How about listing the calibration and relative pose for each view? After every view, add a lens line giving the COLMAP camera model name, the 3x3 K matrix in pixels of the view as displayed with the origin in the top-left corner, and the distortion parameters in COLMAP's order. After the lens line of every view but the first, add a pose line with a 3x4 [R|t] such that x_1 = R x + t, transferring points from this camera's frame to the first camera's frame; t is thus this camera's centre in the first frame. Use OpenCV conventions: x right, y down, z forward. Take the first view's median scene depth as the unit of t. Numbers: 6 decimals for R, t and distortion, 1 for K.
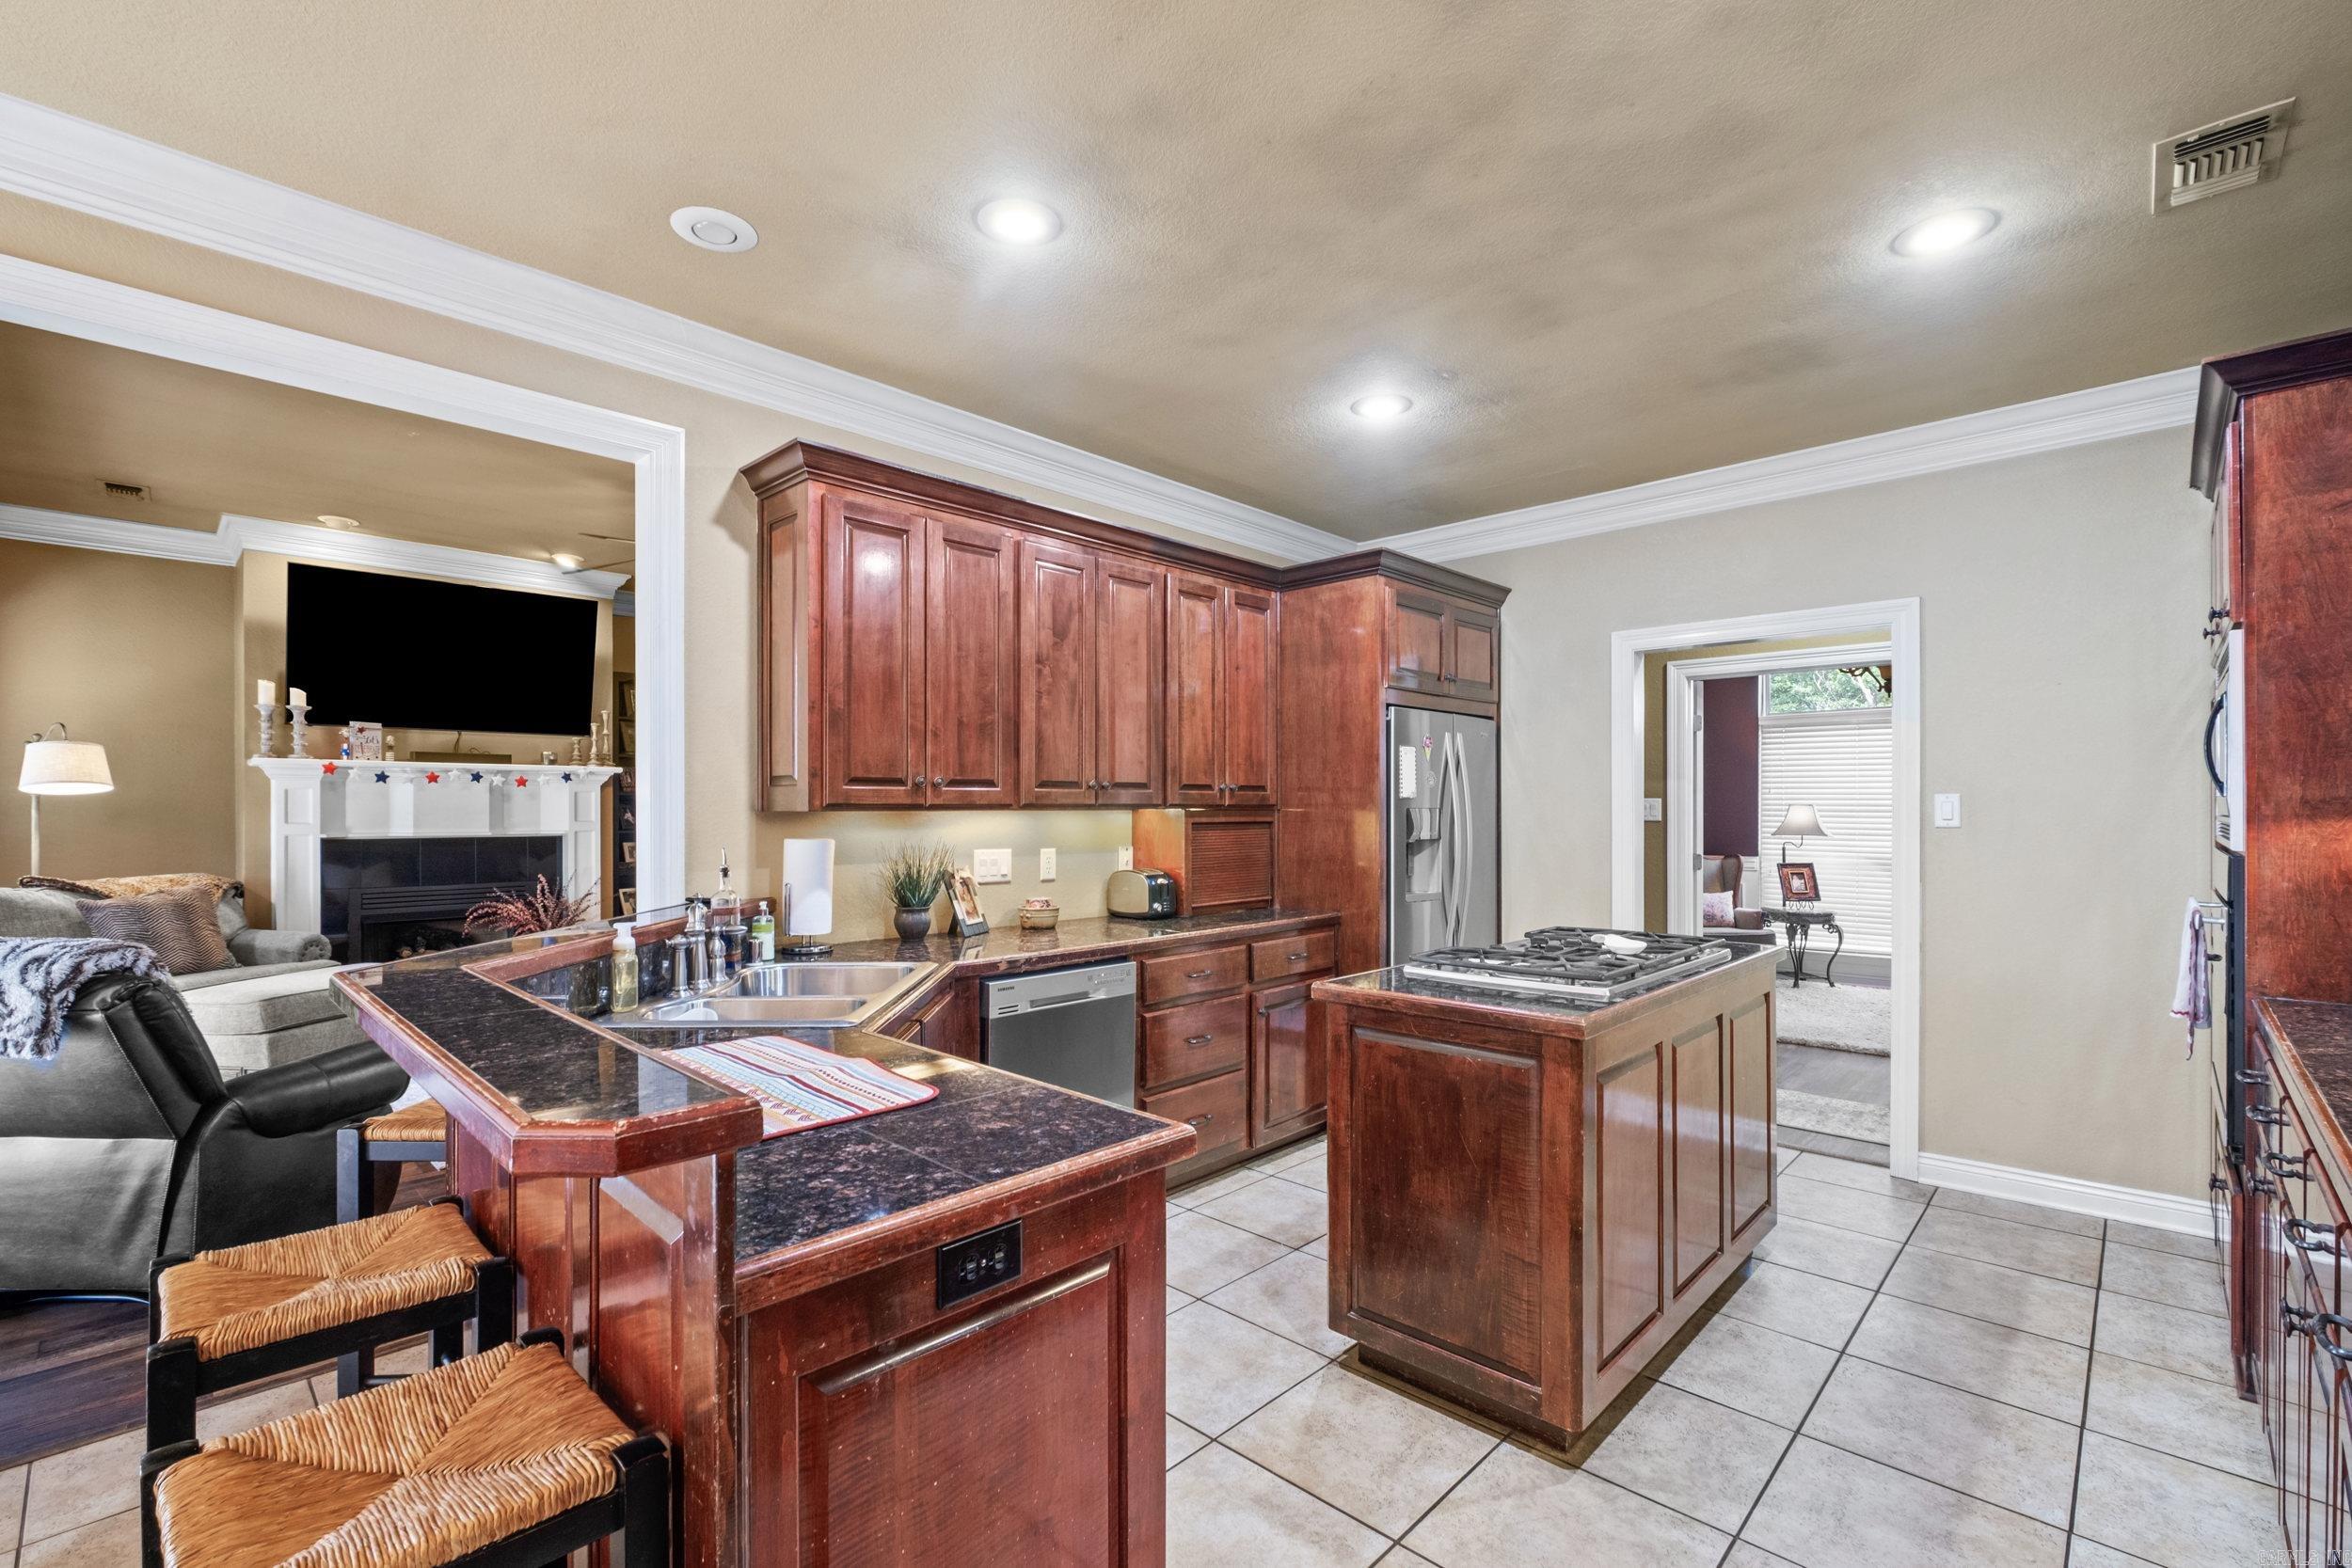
lens RADIAL K [[1021.5, 0, 1174.7], [0, 1021.5, 811.4], [0, 0, 1]] dist [-0.002994, -0.000504]
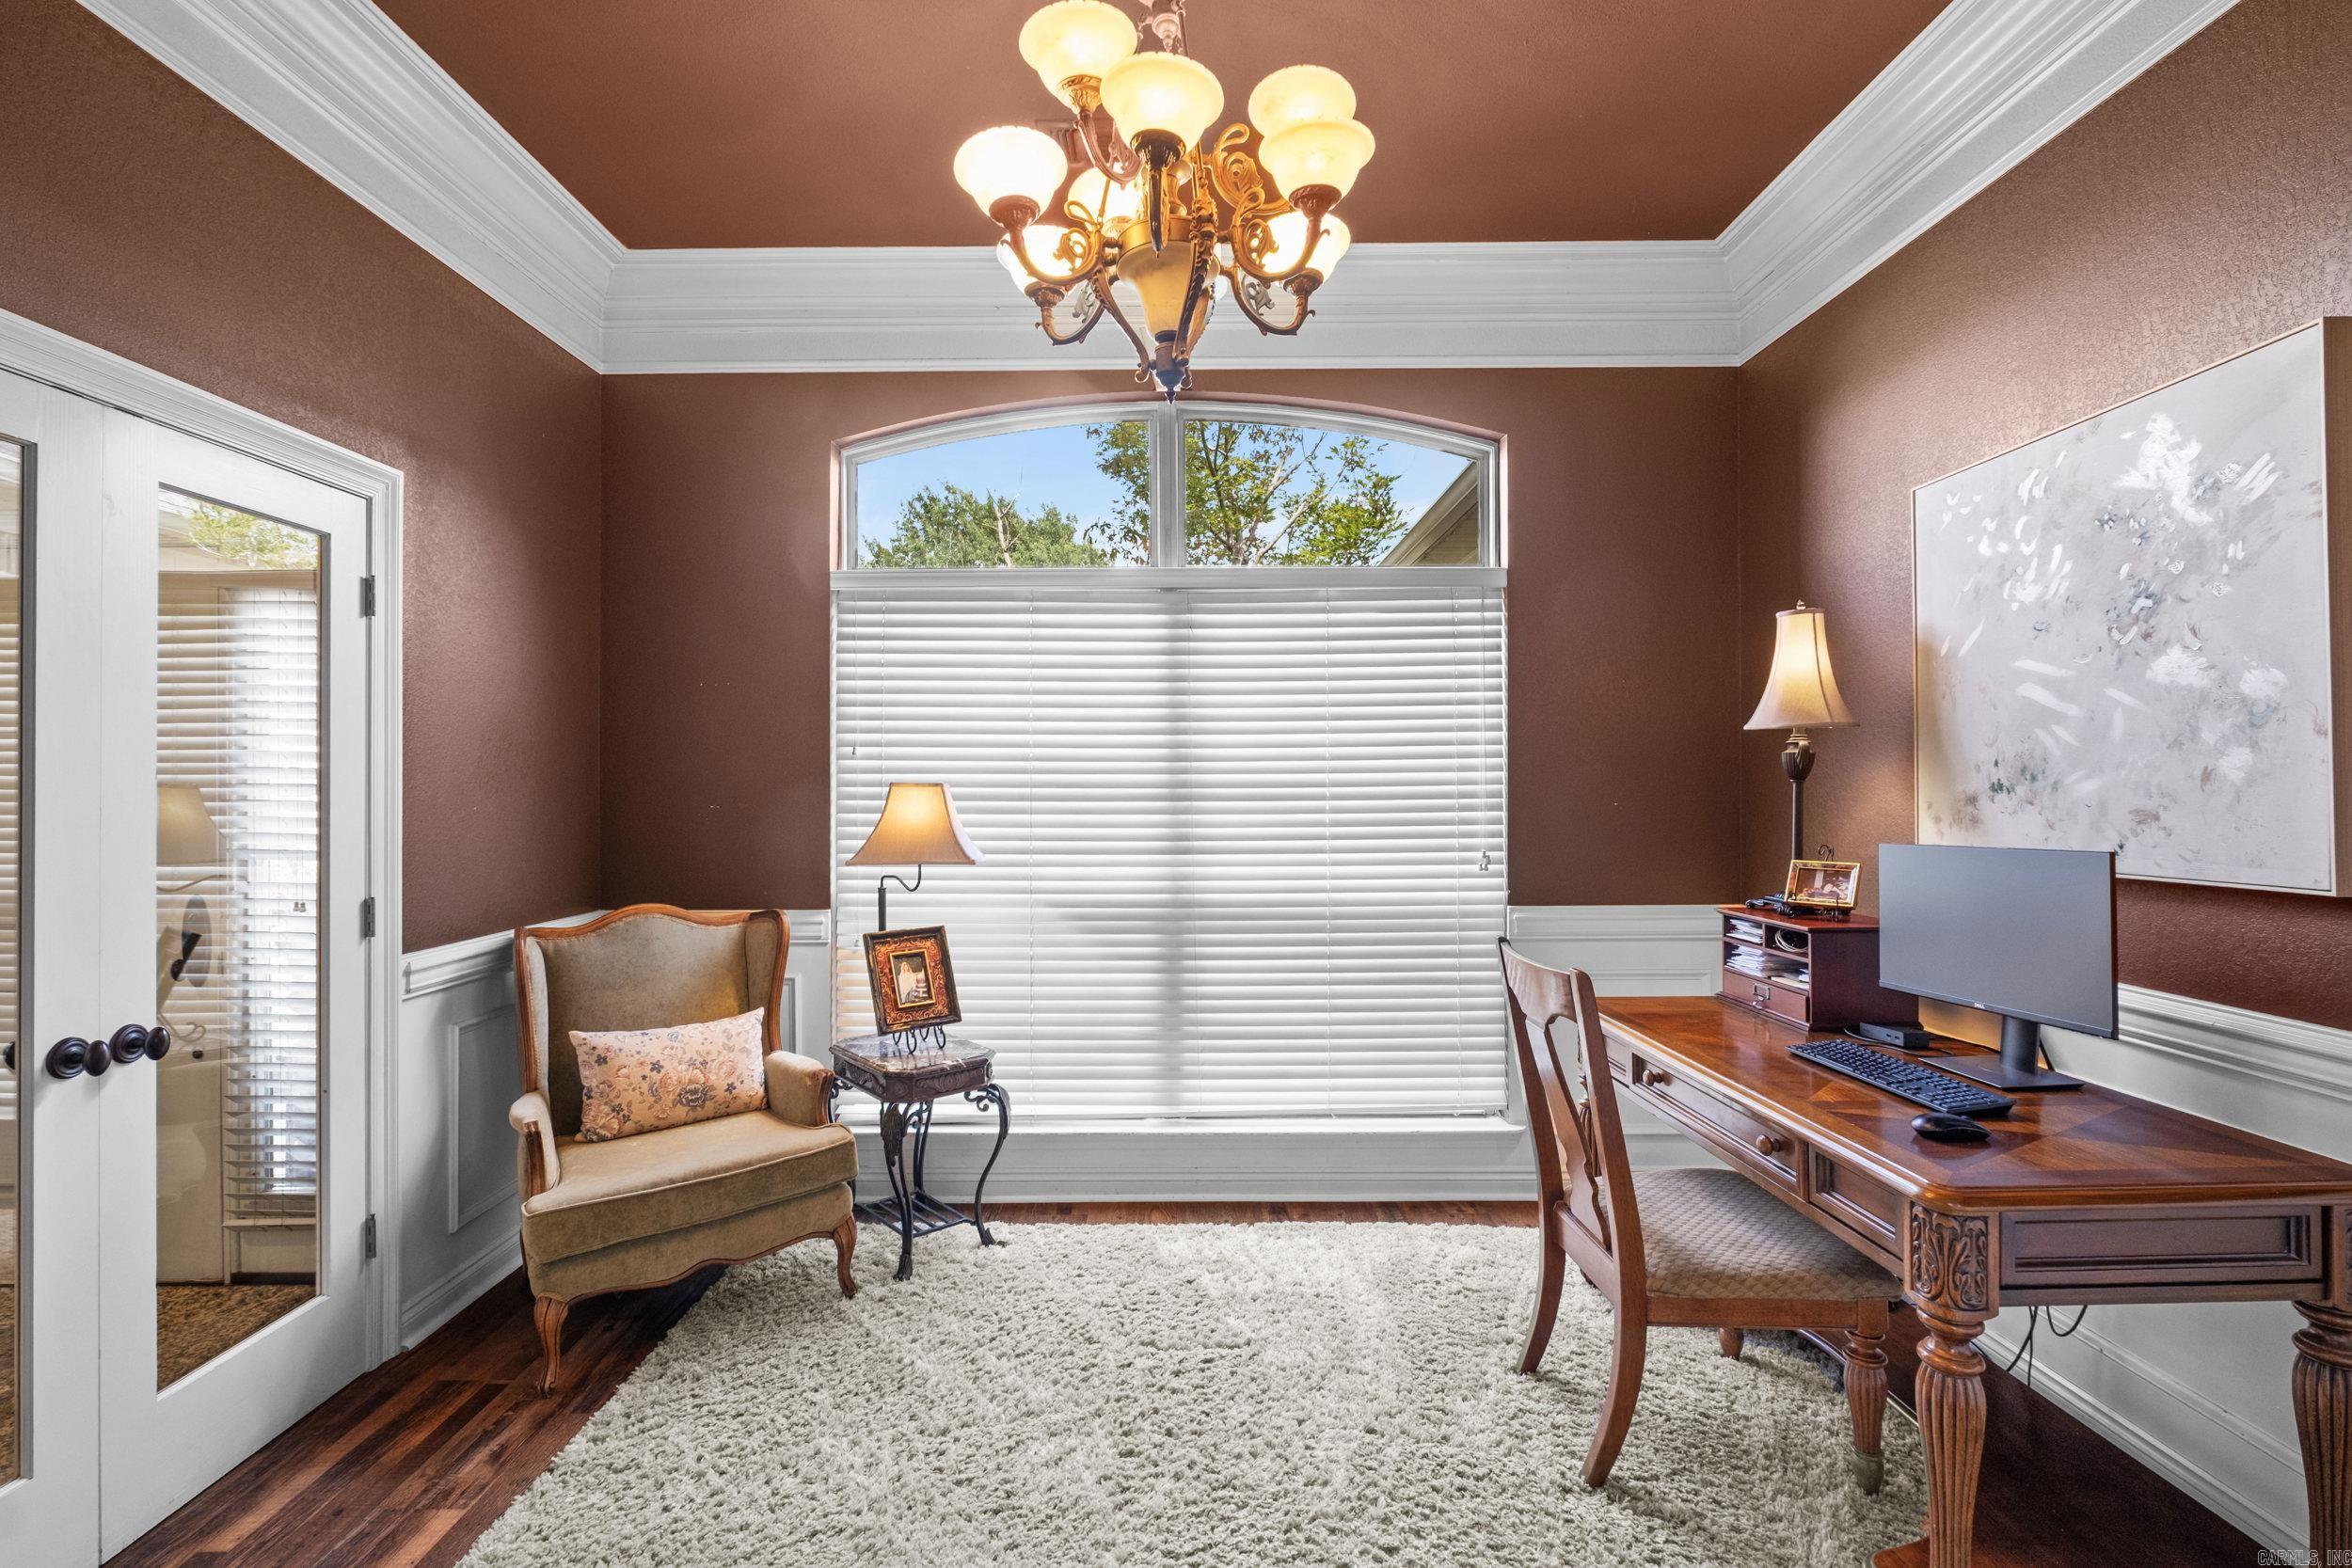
lens RADIAL K [[1050.6, 0, 1174.9], [0, 1050.6, 791.3], [0, 0, 1]] dist [-0.001436, -0.000133]
pose [[0.718139, -0.003495, 0.695891, 0.402182], [0.004500, 0.999990, 0.000377, -0.003525], [-0.695885, 0.002861, 0.718147, 0.637574]]
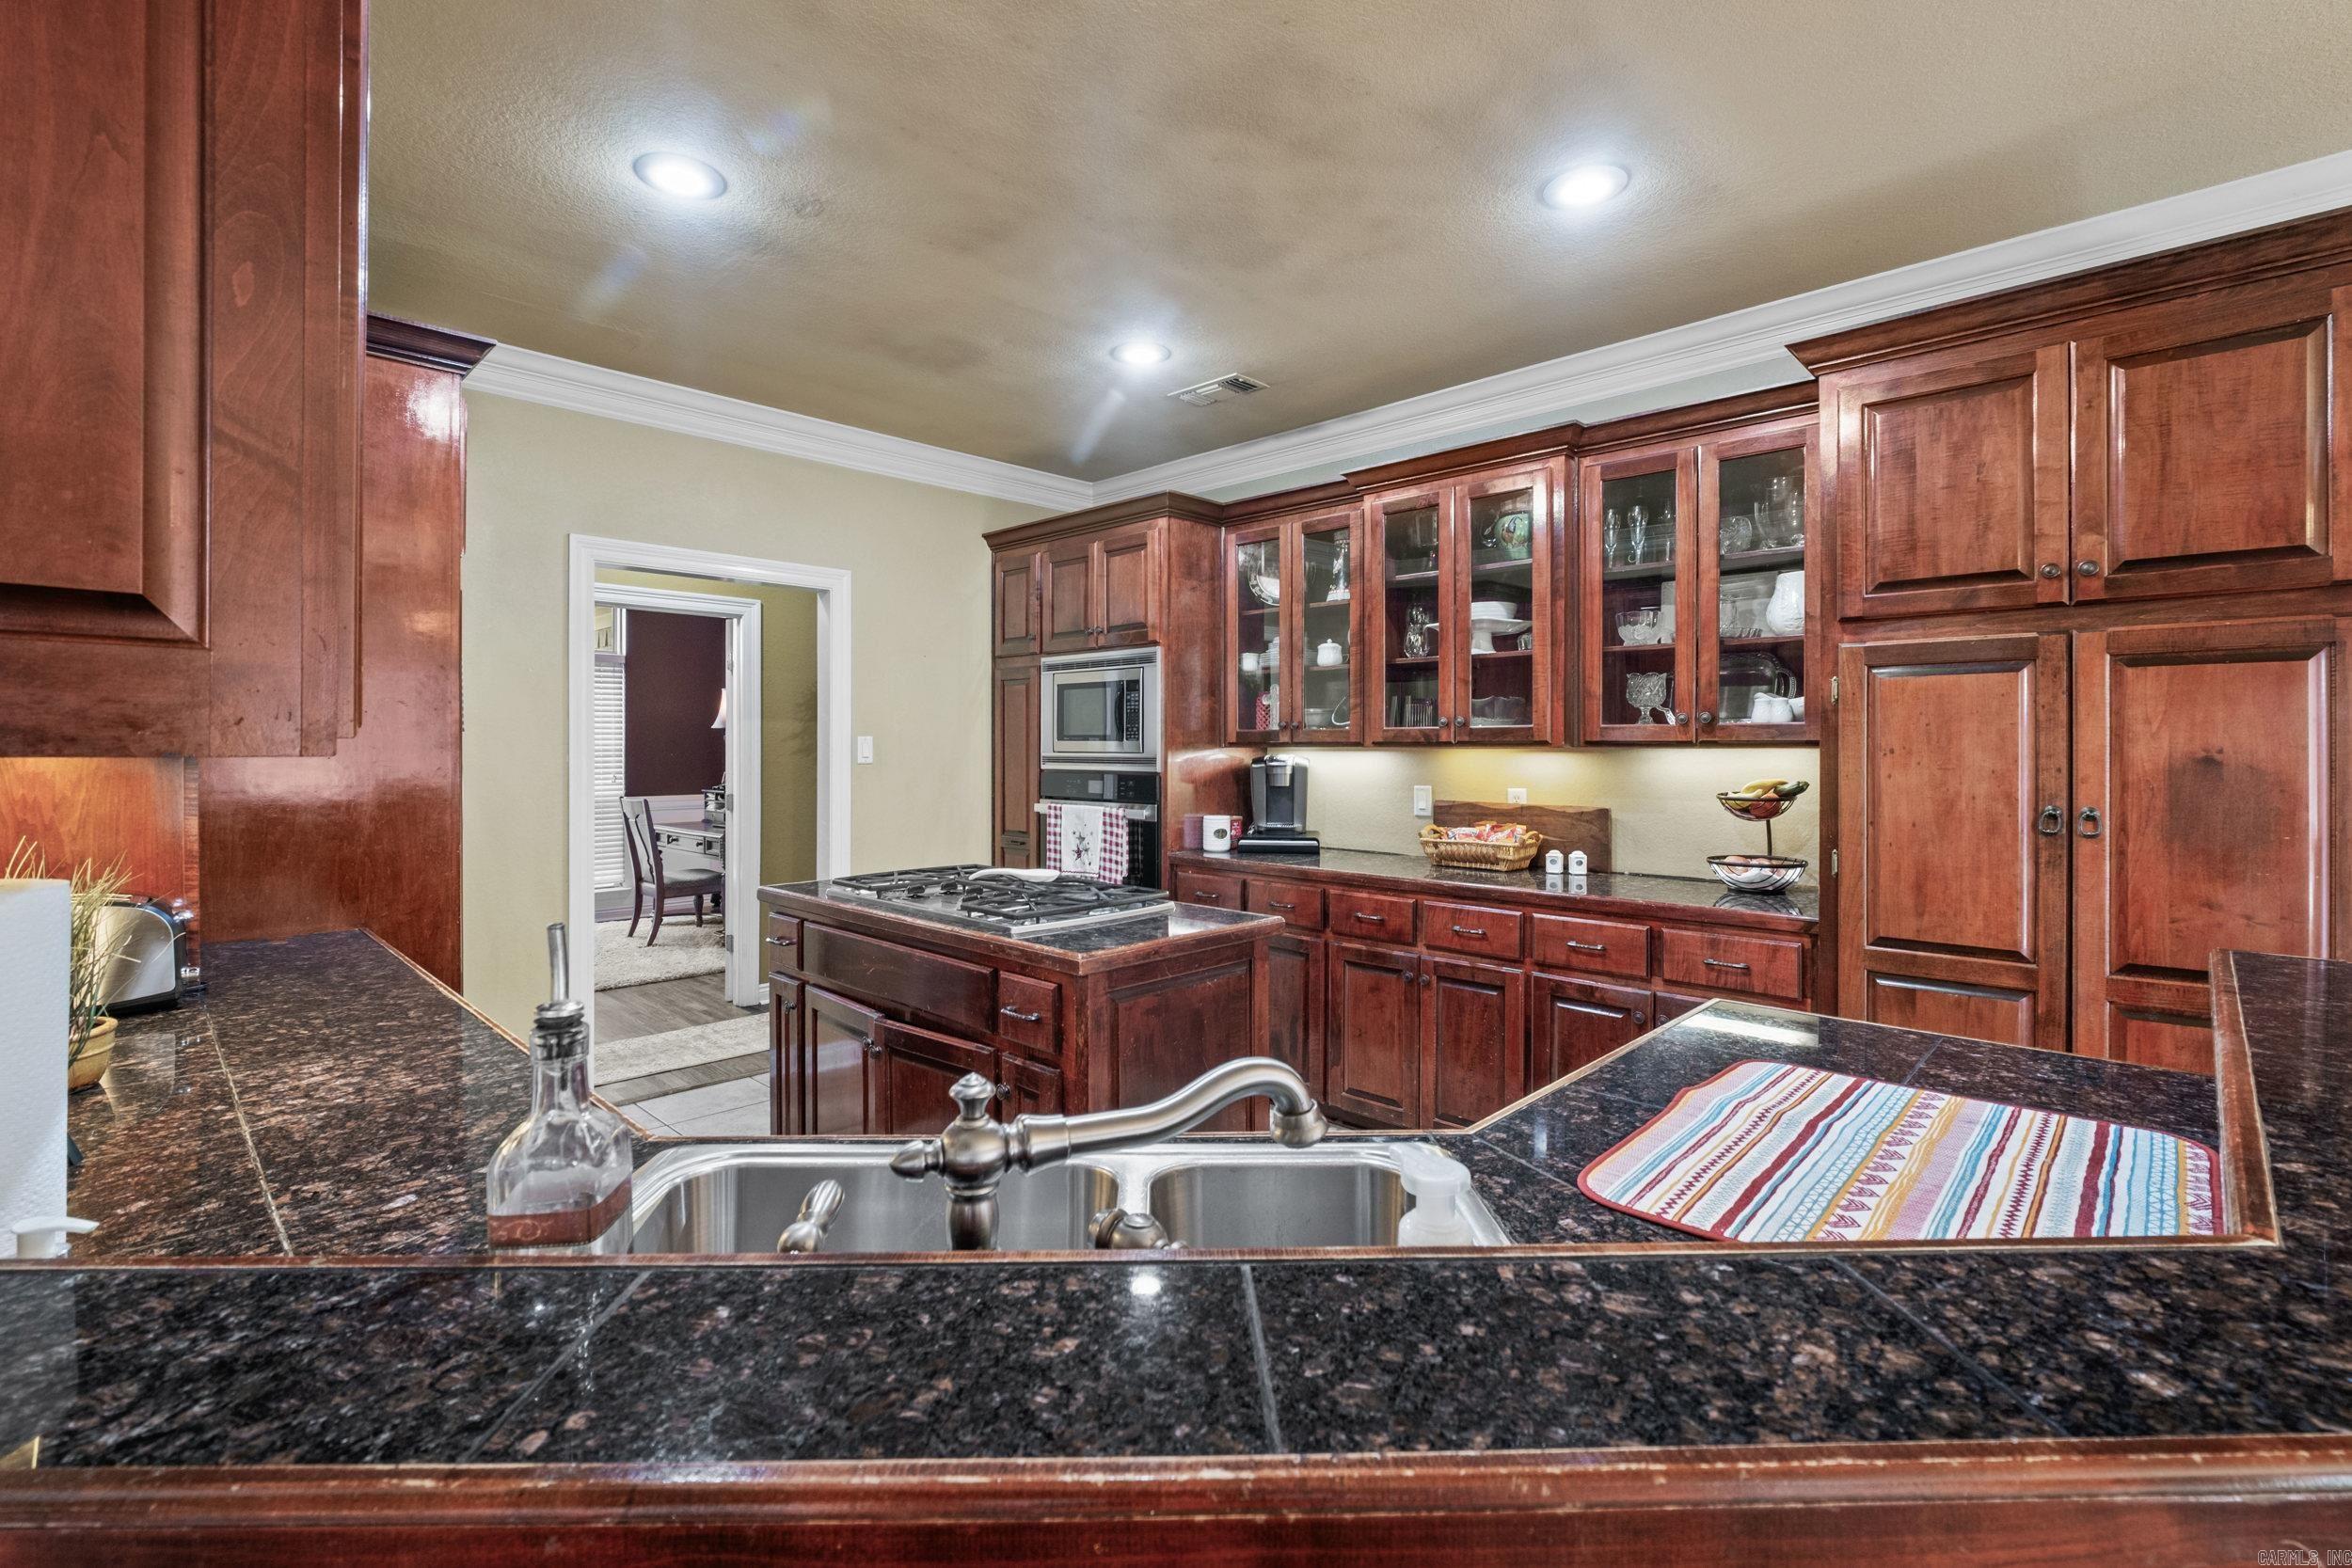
lens RADIAL K [[1020.8, 0, 1163.2], [0, 1020.8, 772.7], [0, 0, 1]] dist [-0.004403, -0.000008]
pose [[0.008246, -0.021681, 0.999731, -0.226307], [-0.001263, 0.999764, 0.021692, -0.000740], [-0.999965, -0.001442, 0.008217, 0.299604]]
